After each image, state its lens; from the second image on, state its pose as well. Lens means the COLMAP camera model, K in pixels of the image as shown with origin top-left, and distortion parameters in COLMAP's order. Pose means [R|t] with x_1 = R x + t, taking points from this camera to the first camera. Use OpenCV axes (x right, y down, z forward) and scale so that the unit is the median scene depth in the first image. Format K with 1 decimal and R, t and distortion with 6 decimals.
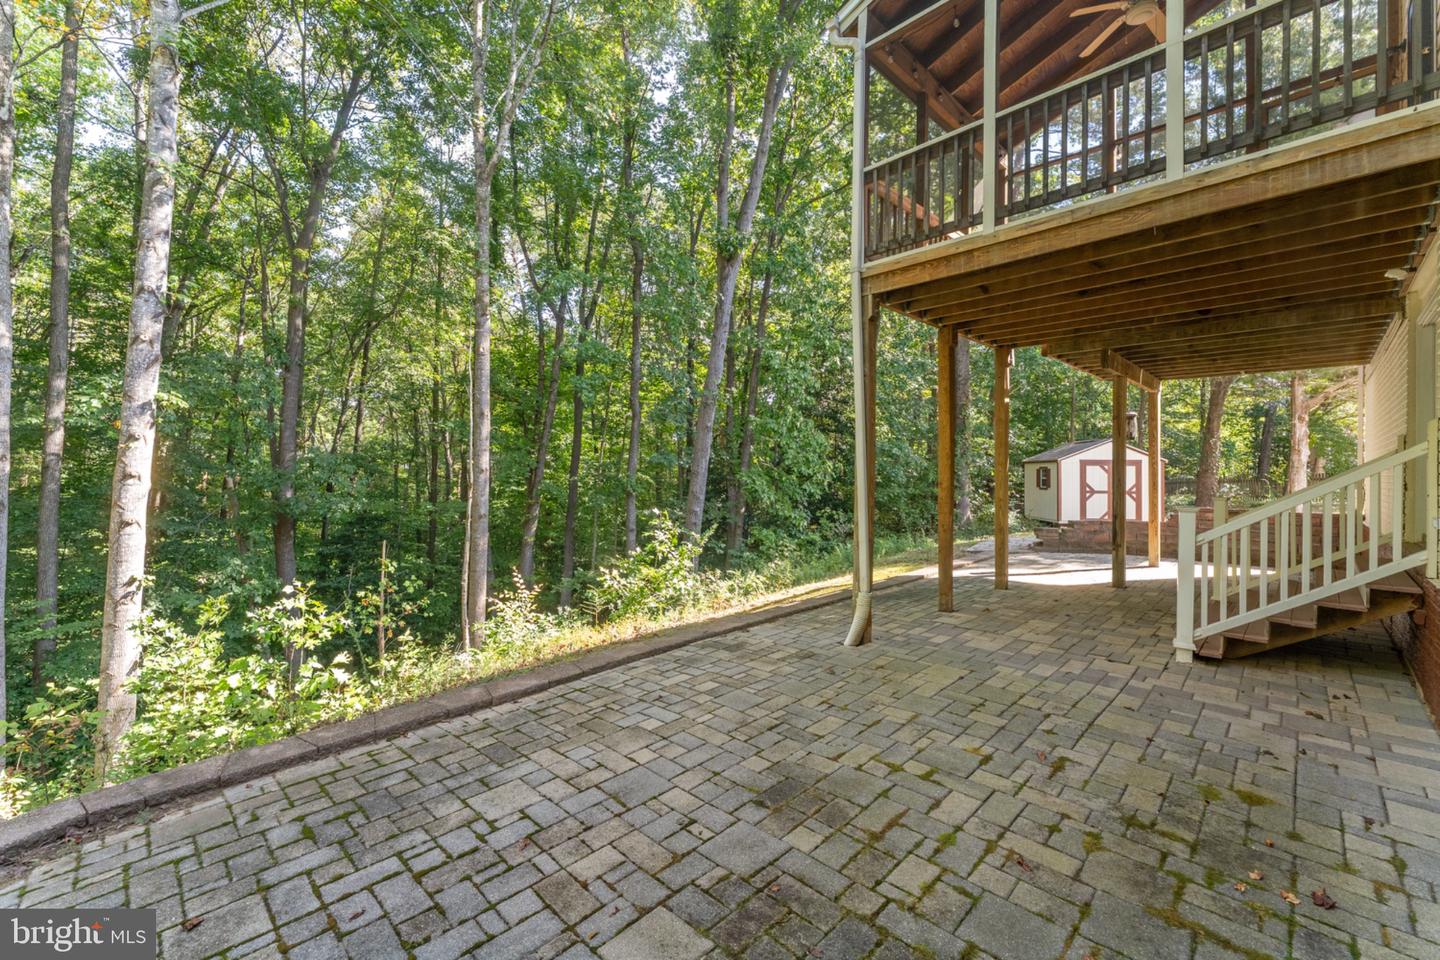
lens RADIAL K [[575.7, 0, 710.6], [0, 575.7, 480.5], [0, 0, 1]] dist [0.000546, -0.000528]
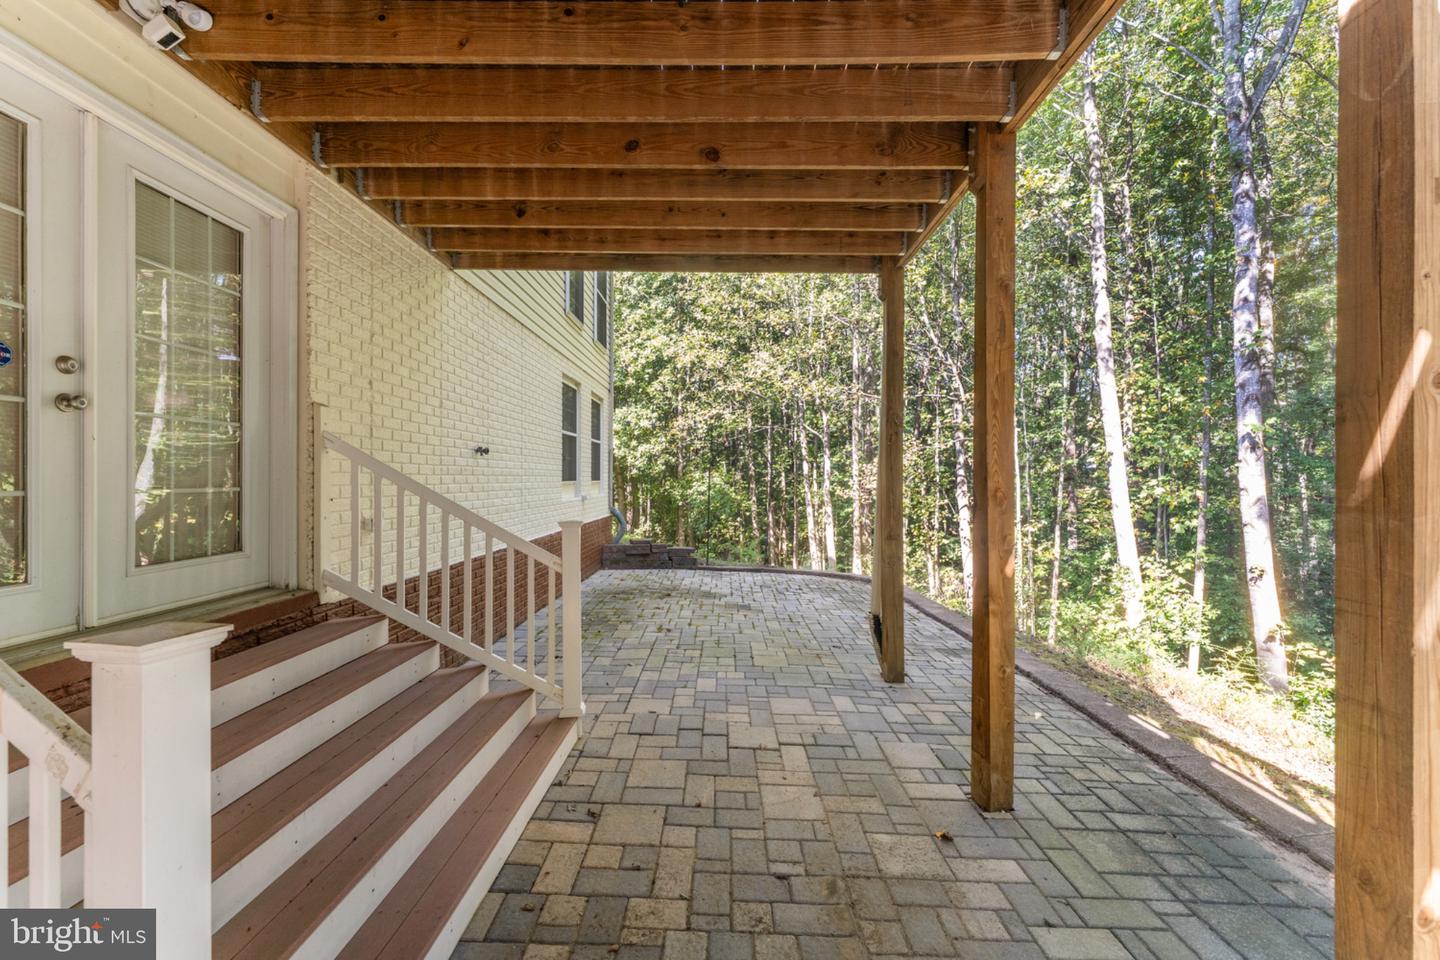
lens RADIAL K [[626.3, 0, 721.1], [0, 626.3, 472.8], [0, 0, 1]] dist [0.000343, -0.000417]
pose [[-0.706215, -0.016125, -0.707814, 1.396686], [-0.023799, 0.999716, 0.000971, -0.023001], [0.707598, 0.017531, -0.706398, 1.872839]]
